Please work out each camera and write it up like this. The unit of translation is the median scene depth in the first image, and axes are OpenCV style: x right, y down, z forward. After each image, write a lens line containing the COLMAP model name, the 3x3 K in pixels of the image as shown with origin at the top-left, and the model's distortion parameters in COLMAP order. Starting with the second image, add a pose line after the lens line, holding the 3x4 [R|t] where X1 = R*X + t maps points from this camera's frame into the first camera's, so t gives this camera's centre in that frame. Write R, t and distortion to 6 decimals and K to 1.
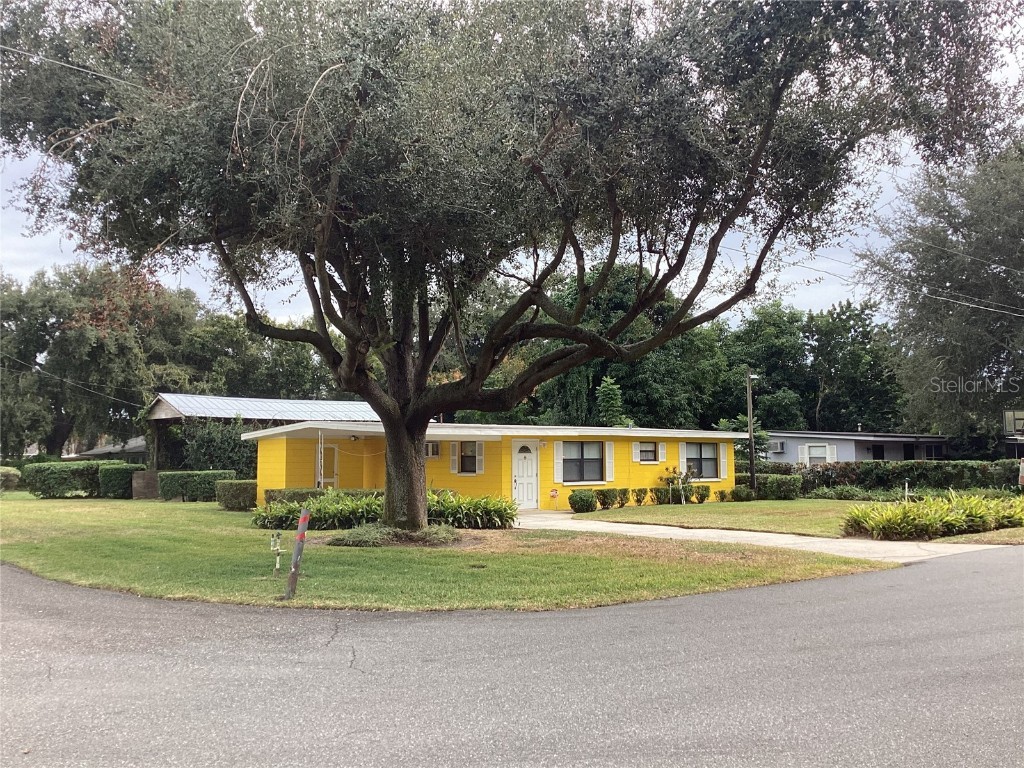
lens RADIAL K [[921.5, 0, 512.0], [0, 921.5, 384.0], [0, 0, 1]] dist [0.130521, -0.266570]
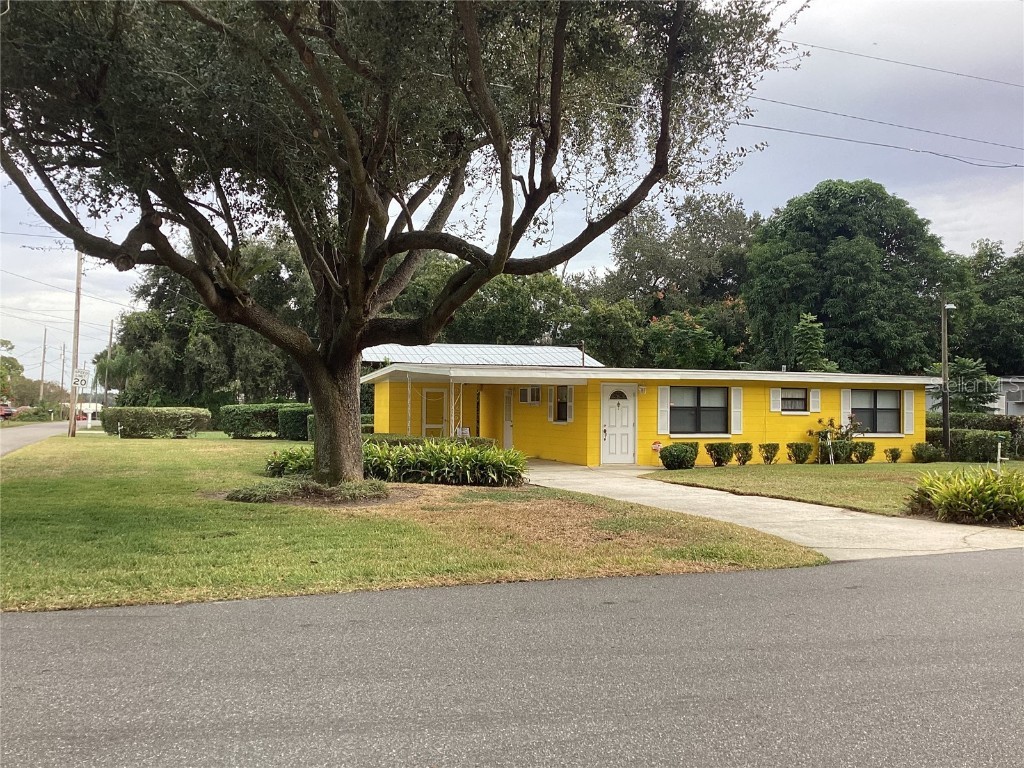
lens RADIAL K [[921.5, 0, 512.0], [0, 921.5, 384.0], [0, 0, 1]] dist [0.130521, -0.266570]
pose [[0.945748, 0.003722, -0.324881, 0.178569], [0.014060, 0.998529, 0.052368, 0.011847], [0.324598, -0.054095, 0.944304, 0.131006]]
